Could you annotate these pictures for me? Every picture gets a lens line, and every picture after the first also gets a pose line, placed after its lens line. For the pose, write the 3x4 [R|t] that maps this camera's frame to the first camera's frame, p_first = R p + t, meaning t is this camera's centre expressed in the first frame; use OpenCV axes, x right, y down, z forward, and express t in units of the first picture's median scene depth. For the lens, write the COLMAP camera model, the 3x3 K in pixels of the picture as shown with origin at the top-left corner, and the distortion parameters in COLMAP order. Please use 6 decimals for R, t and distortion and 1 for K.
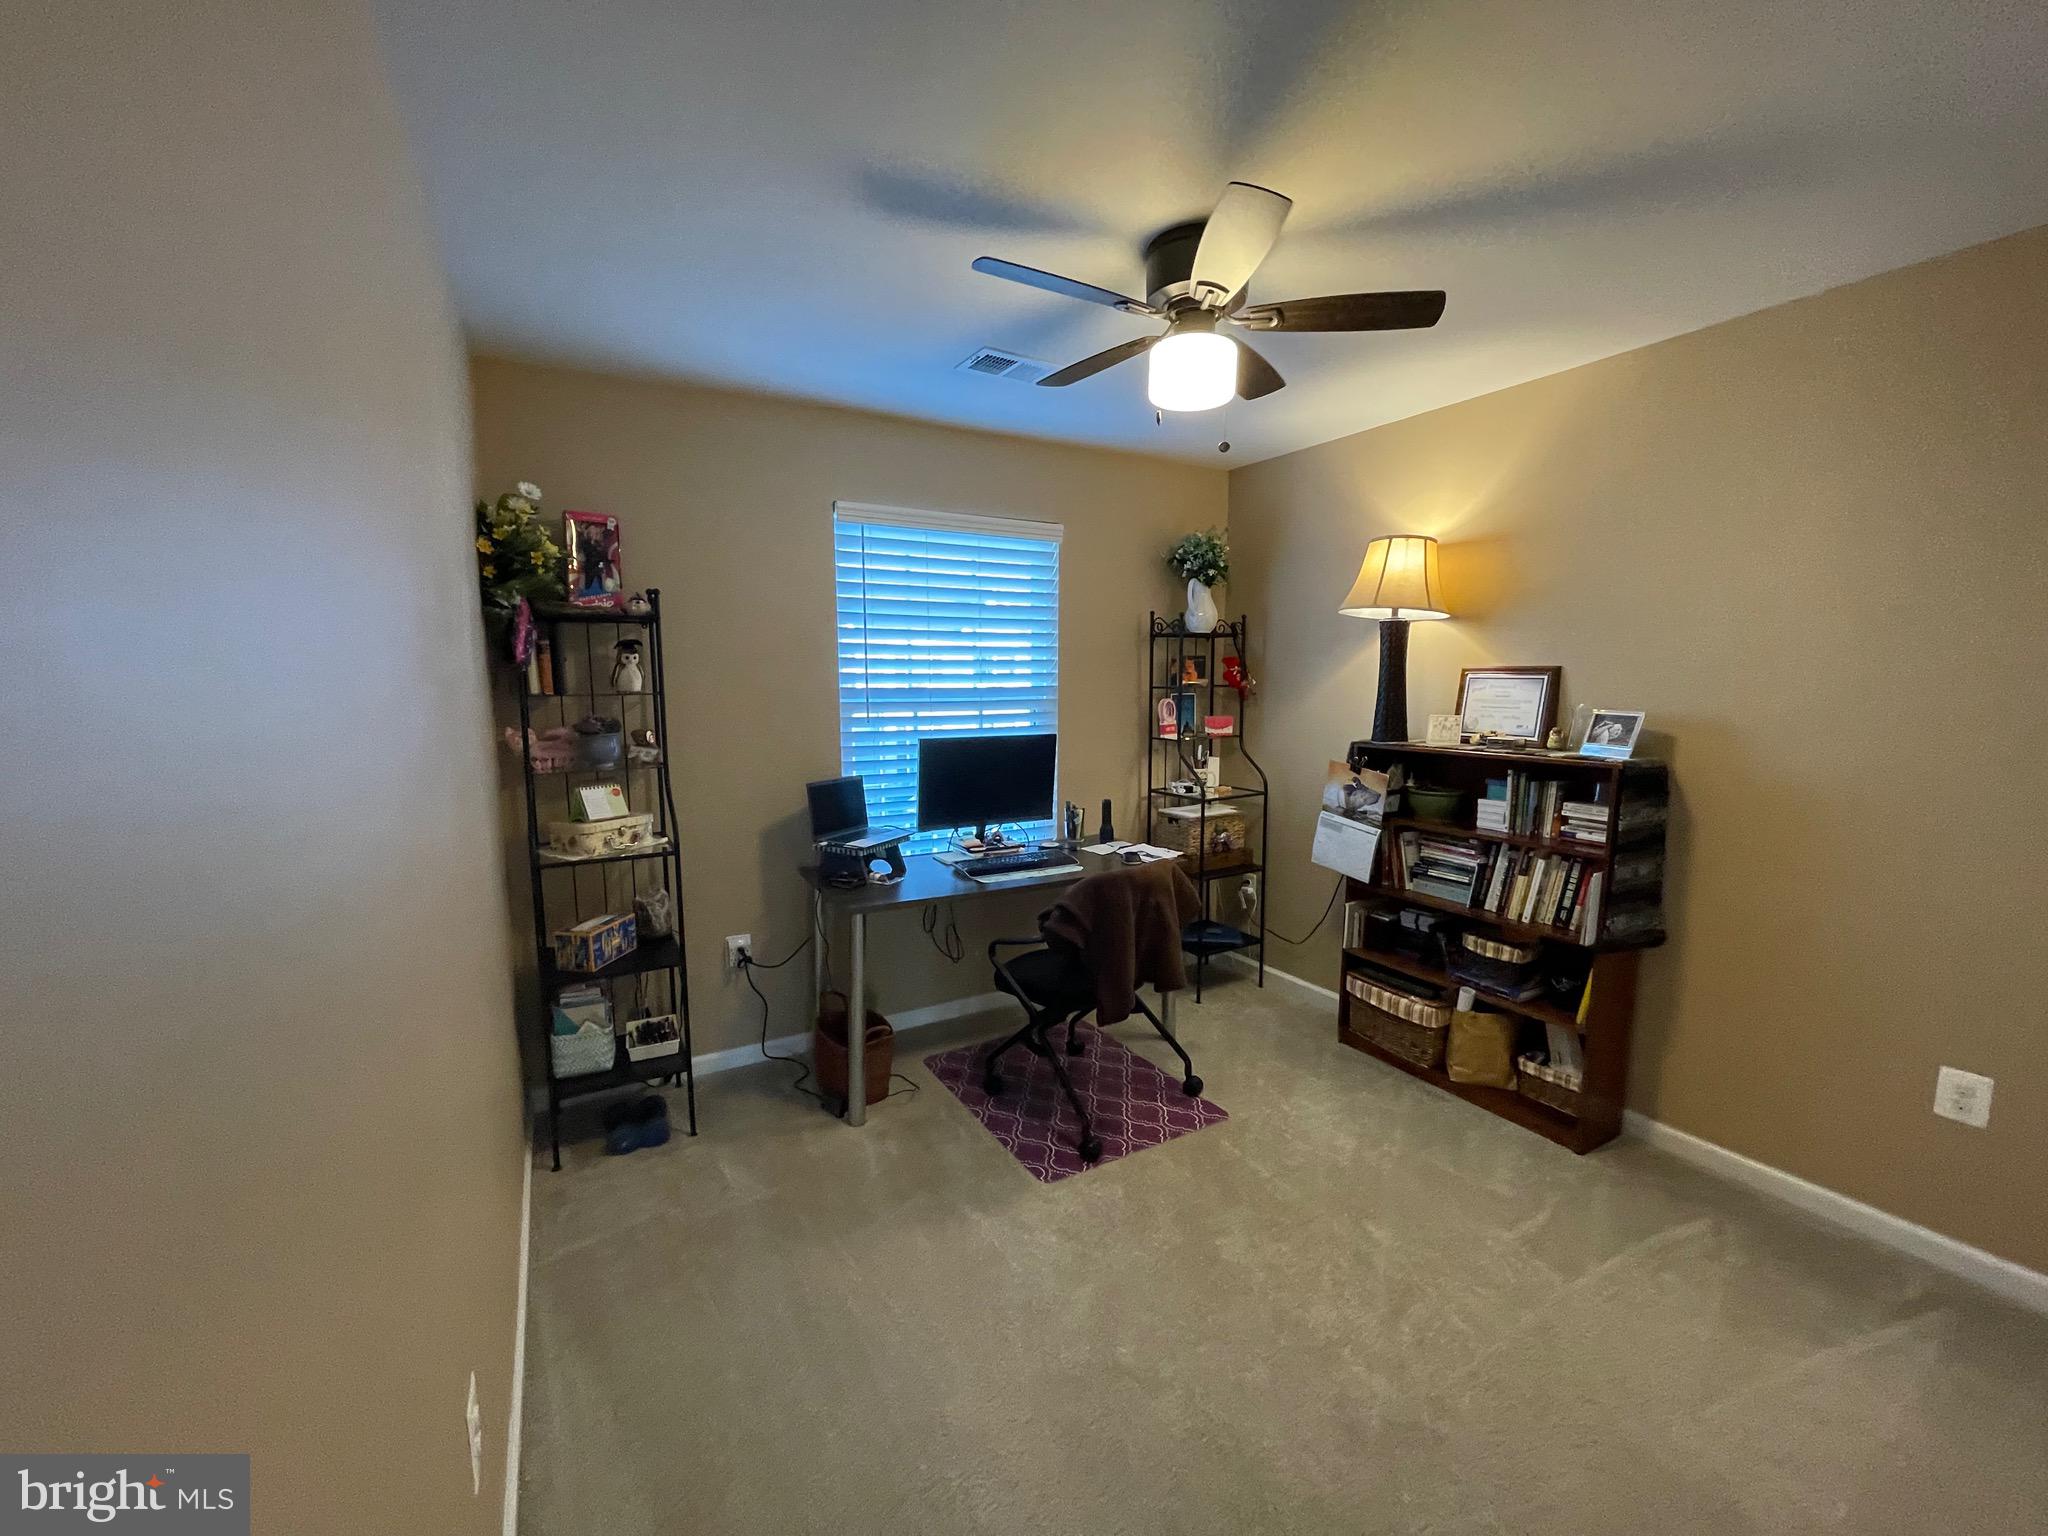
lens RADIAL K [[821.4, 0, 1025.2], [0, 821.4, 778.4], [0, 0, 1]] dist [-0.001736, 0.000581]
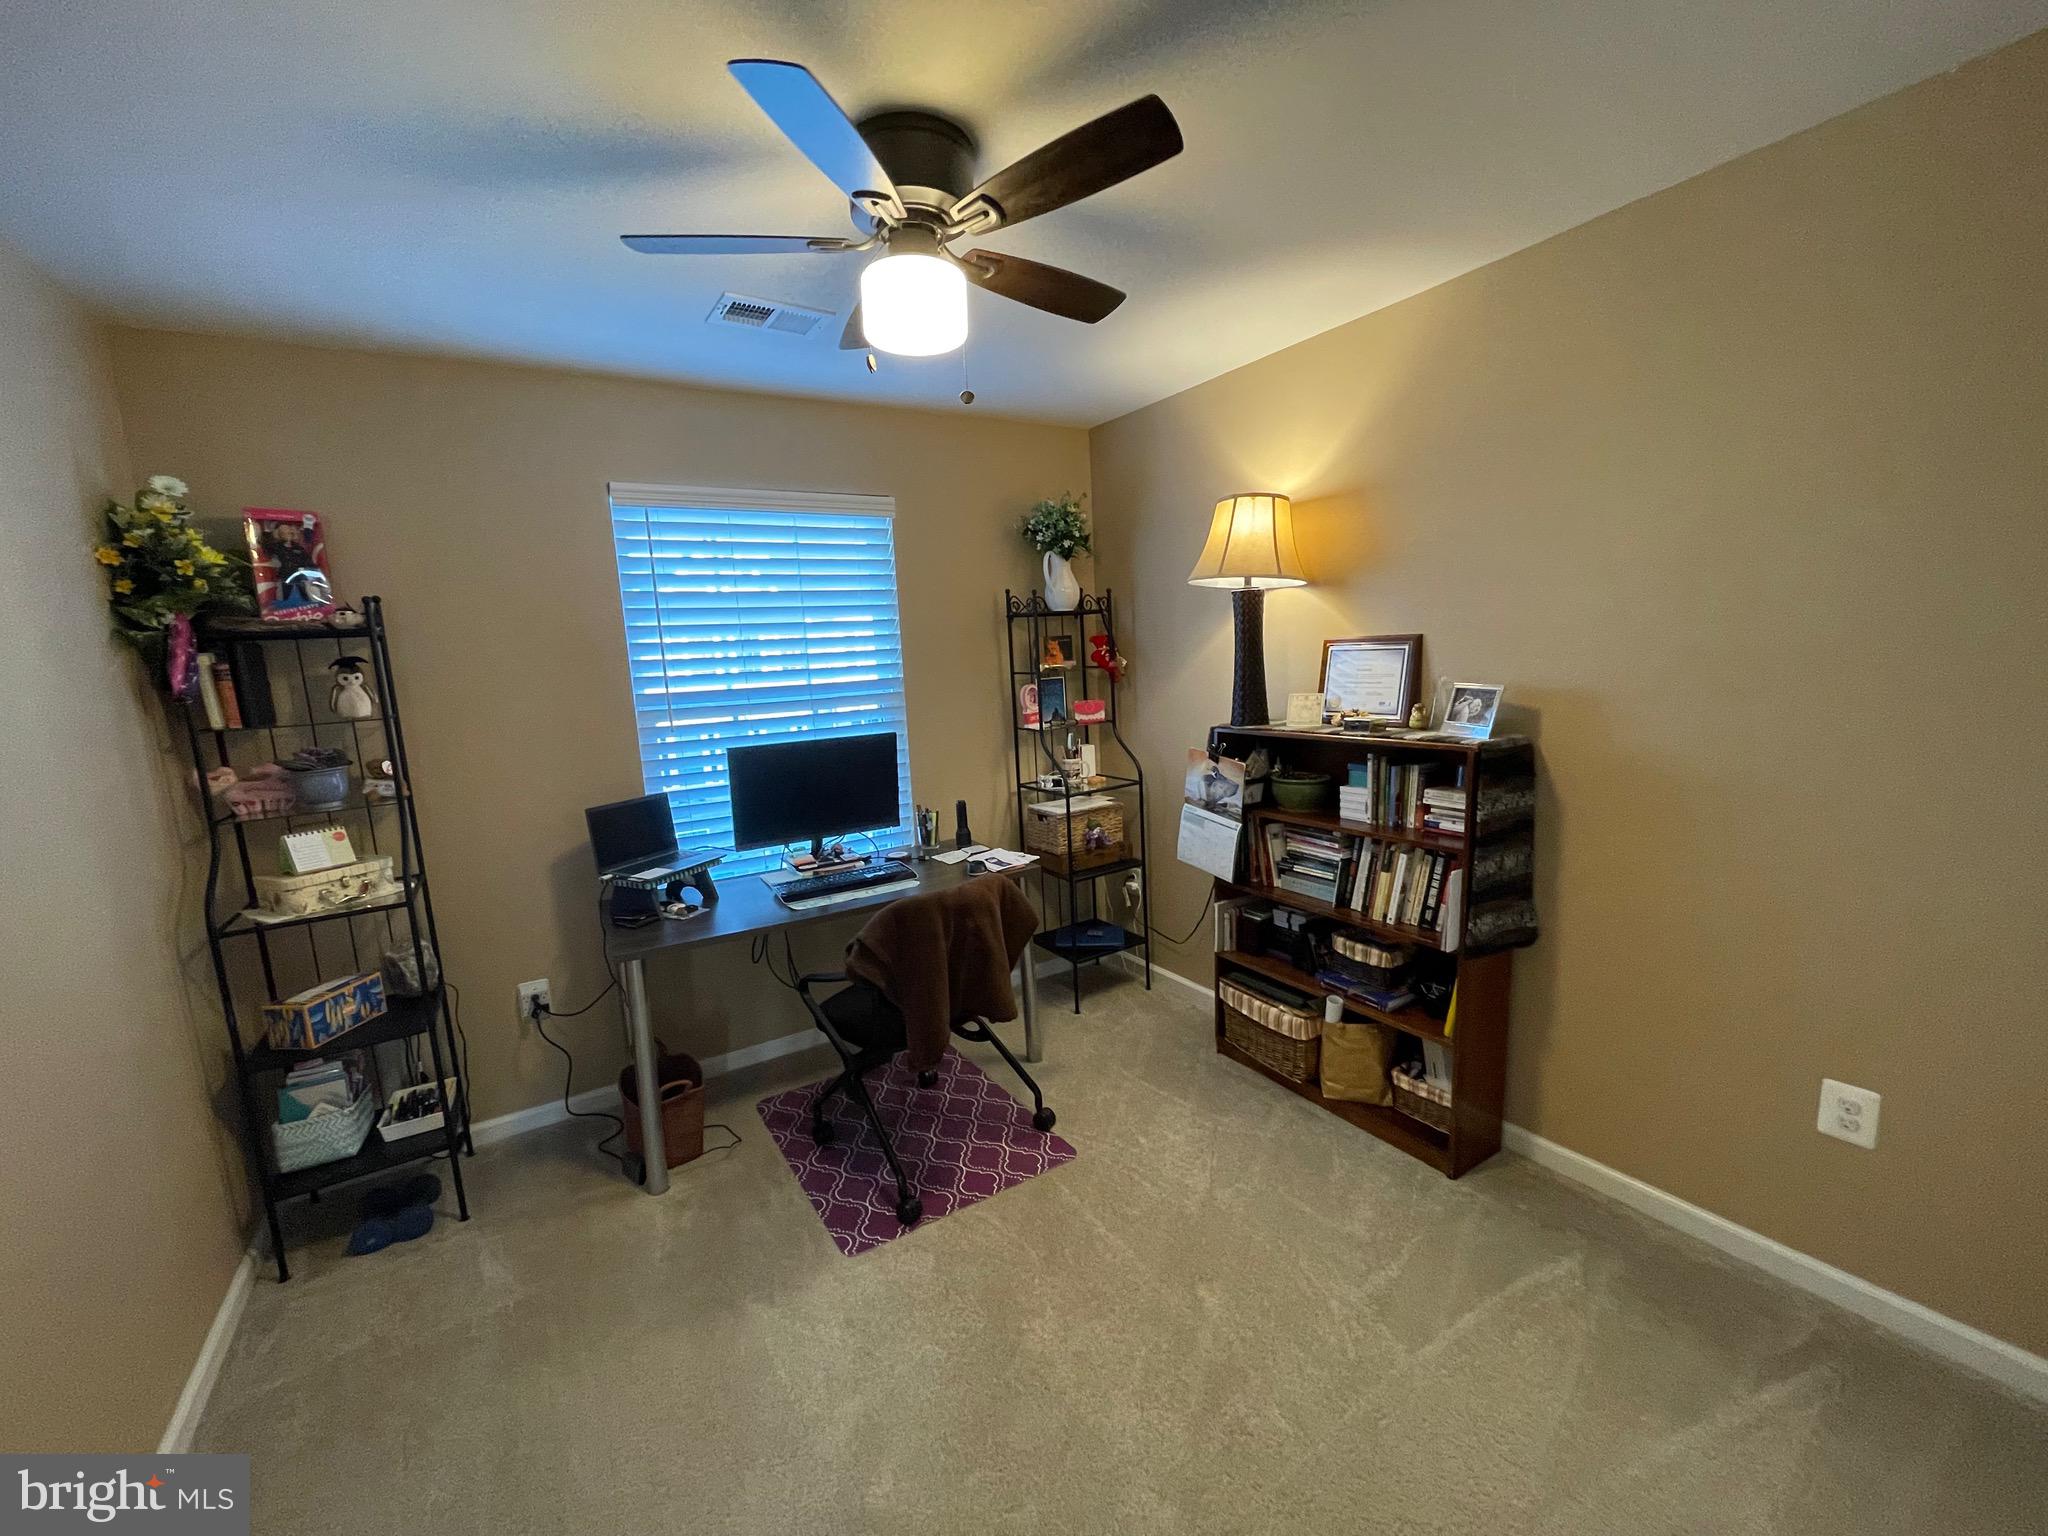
lens RADIAL K [[825.4, 0, 1015.5], [0, 825.4, 782.0], [0, 0, 1]] dist [-0.000237, -0.000586]
pose [[0.998188, -0.053409, 0.027735, 0.181253], [0.052427, 0.998012, 0.034985, -0.031740], [-0.029548, -0.033468, 0.999003, 0.114789]]
